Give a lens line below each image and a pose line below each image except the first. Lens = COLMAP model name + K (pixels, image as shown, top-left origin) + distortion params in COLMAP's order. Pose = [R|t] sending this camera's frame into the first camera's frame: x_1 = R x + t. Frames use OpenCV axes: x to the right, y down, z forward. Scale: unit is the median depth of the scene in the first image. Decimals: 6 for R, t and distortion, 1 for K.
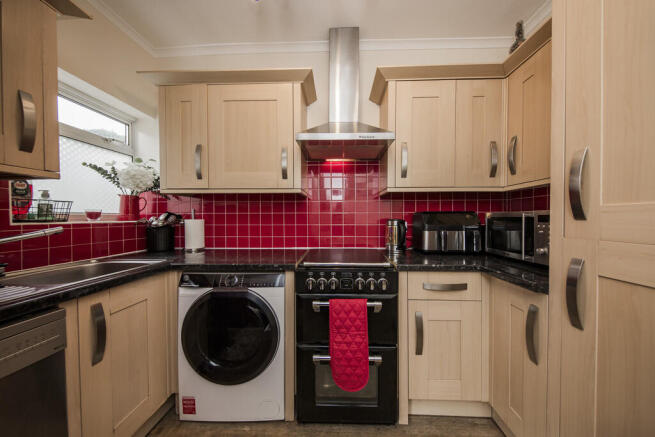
lens RADIAL K [[215.0, 0, 330.9], [0, 215.0, 221.0], [0, 0, 1]] dist [0.000562, -0.000274]
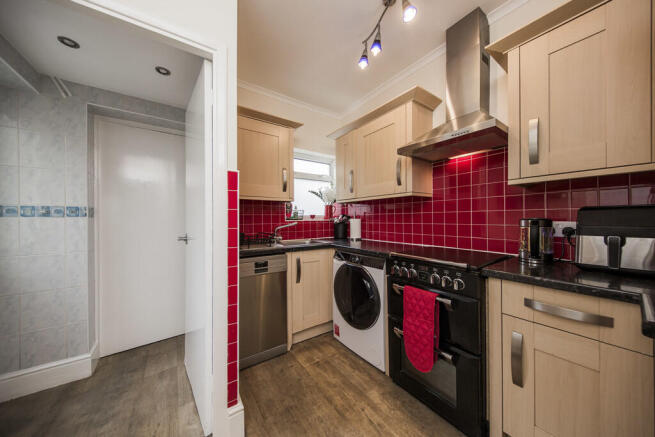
lens RADIAL K [[215.0, 0, 325.9], [0, 215.0, 218.7], [0, 0, 1]] dist [0.000562, -0.000274]
pose [[0.589546, -0.001092, -0.807734, 0.592109], [-0.006112, 0.999964, -0.005813, 0.002929], [0.807711, 0.008364, 0.589519, -0.057766]]
